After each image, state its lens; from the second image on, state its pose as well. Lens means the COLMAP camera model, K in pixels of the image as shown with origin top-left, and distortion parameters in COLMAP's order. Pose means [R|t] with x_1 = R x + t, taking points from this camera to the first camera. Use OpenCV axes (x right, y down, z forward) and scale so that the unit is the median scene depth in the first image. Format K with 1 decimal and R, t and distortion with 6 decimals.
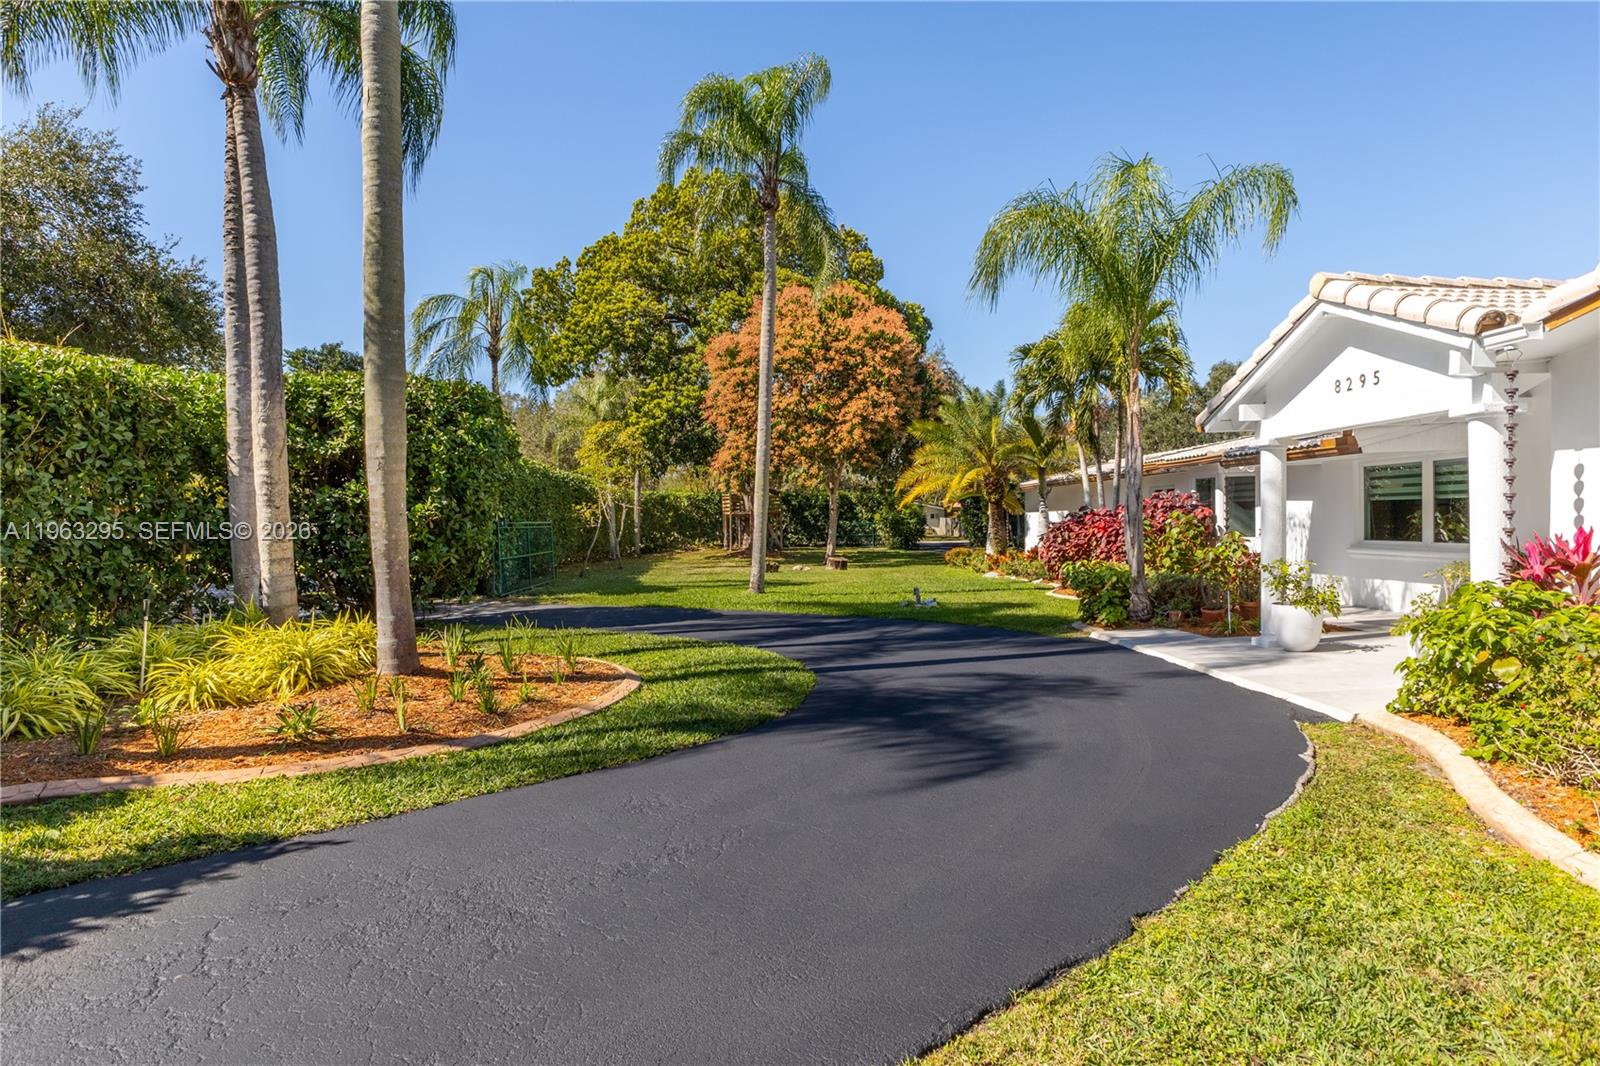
lens RADIAL K [[926.2, 0, 799.7], [0, 926.2, 531.6], [0, 0, 1]] dist [0.001613, 0.000157]
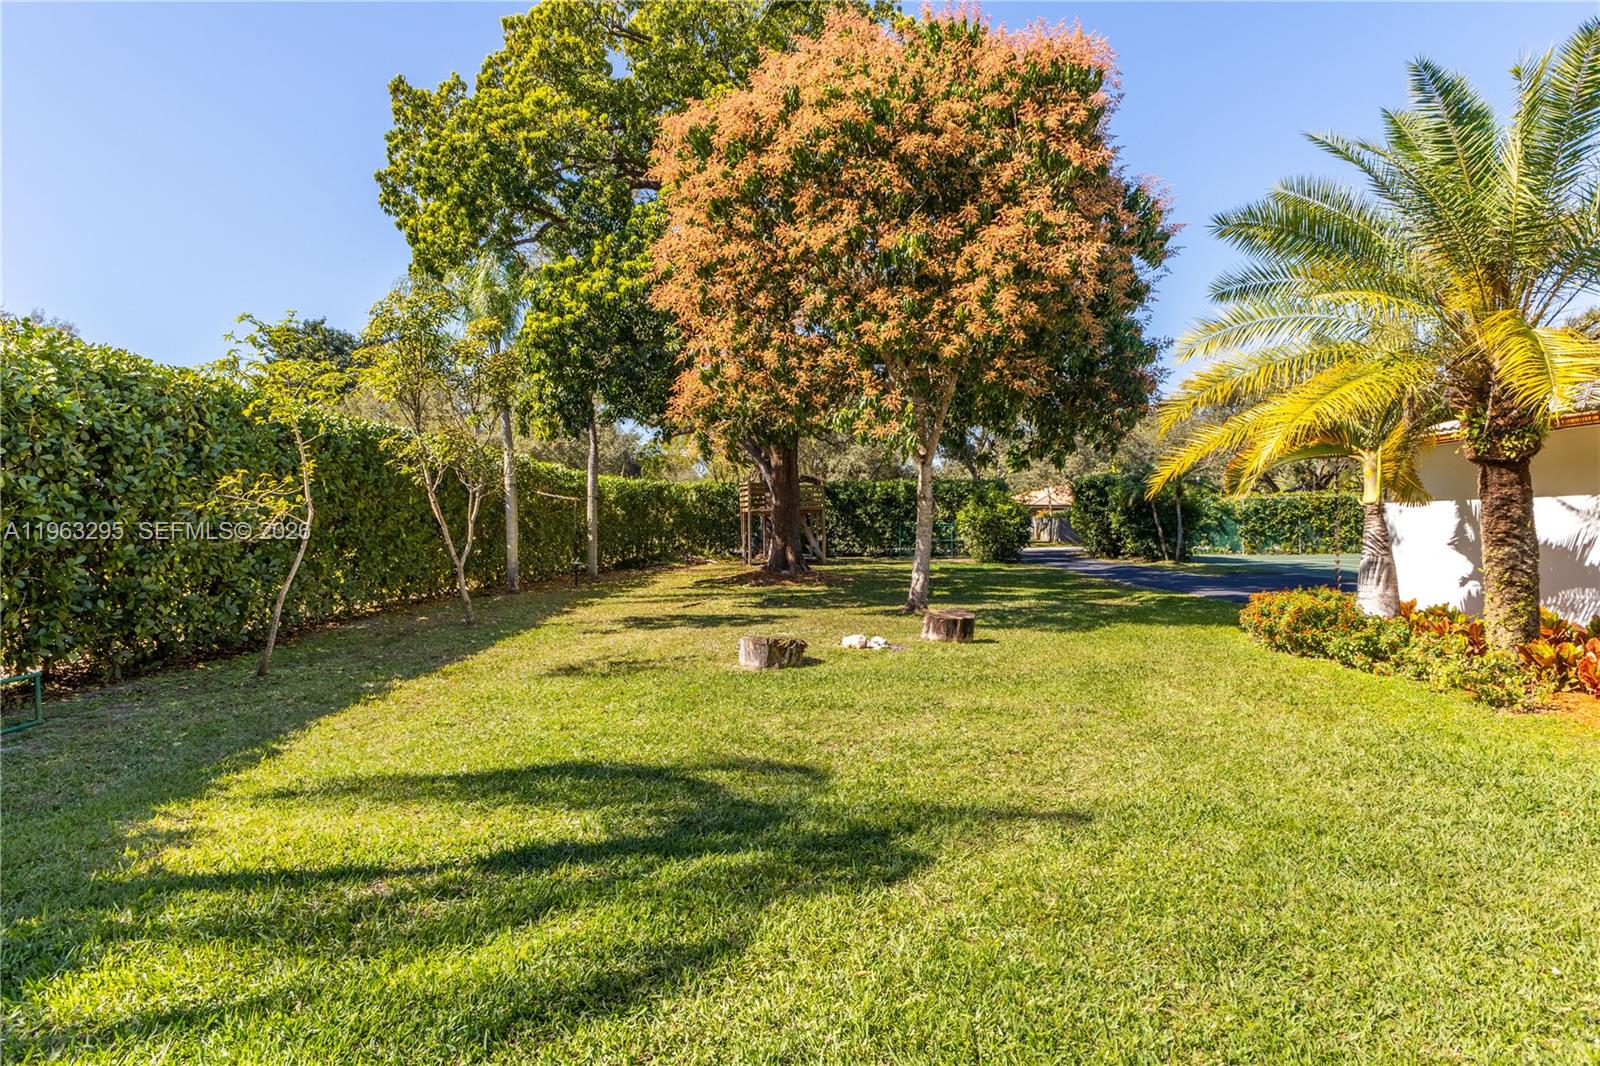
lens RADIAL K [[875.7, 0, 799.5], [0, 875.7, 532.0], [0, 0, 1]] dist [0.001541, 0.000027]
pose [[0.998530, 0.000450, -0.054193, -0.005577], [-0.000399, 0.999999, 0.000953, -0.007074], [0.054194, -0.000930, 0.998530, 0.601070]]
